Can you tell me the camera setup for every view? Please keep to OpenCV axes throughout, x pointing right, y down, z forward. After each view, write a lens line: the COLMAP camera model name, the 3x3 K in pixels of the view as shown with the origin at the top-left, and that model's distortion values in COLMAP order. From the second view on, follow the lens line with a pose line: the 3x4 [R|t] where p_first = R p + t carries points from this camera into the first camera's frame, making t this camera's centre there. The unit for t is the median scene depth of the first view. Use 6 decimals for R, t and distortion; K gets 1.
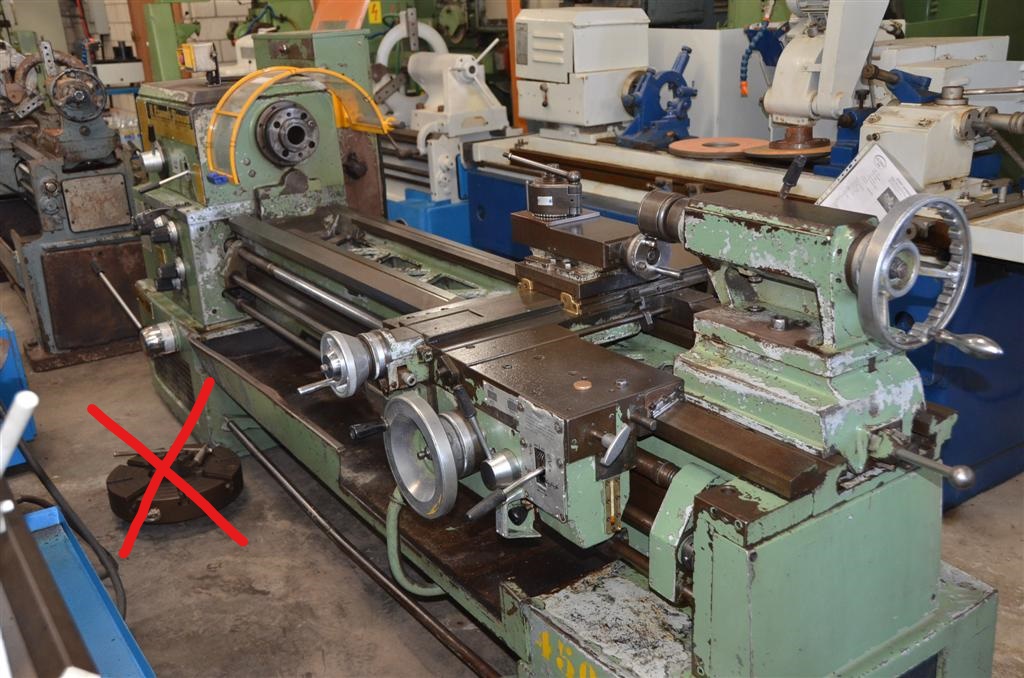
lens RADIAL K [[1026.6, 0, 512.6], [0, 1026.6, 343.4], [0, 0, 1]] dist [-0.040598, 0.000000]
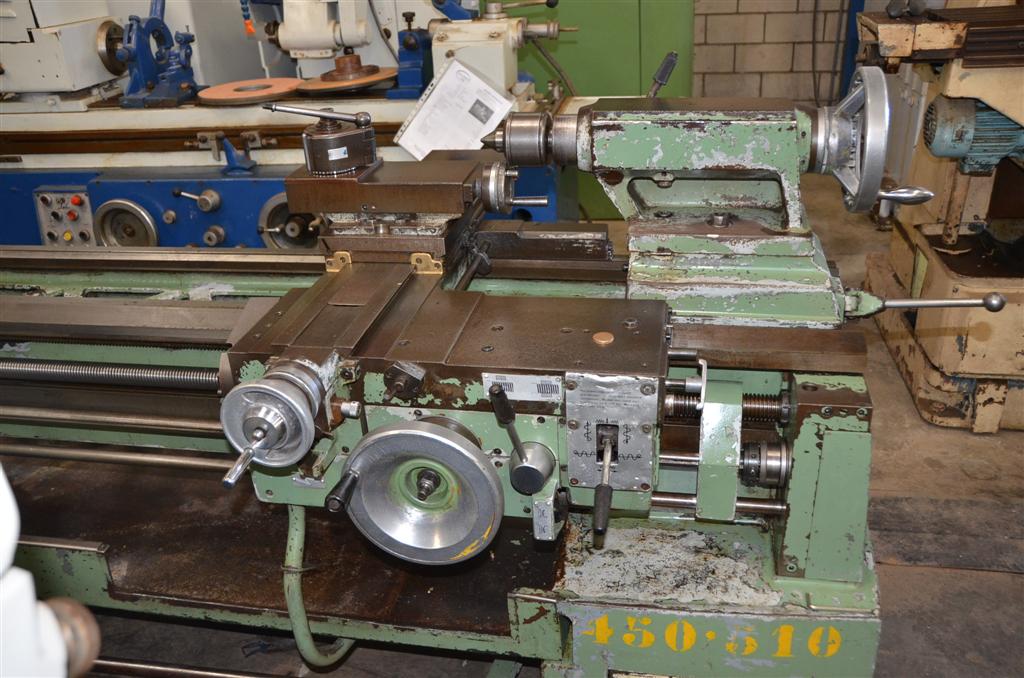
lens RADIAL K [[902.1, 0, 514.7], [0, 902.1, 348.5], [0, 0, 1]] dist [-0.106220, 0.107791]
pose [[0.702836, -0.305819, 0.642259, -0.445155], [0.250166, 0.951459, 0.179286, -0.099352], [-0.665912, 0.034663, 0.745225, 0.450928]]
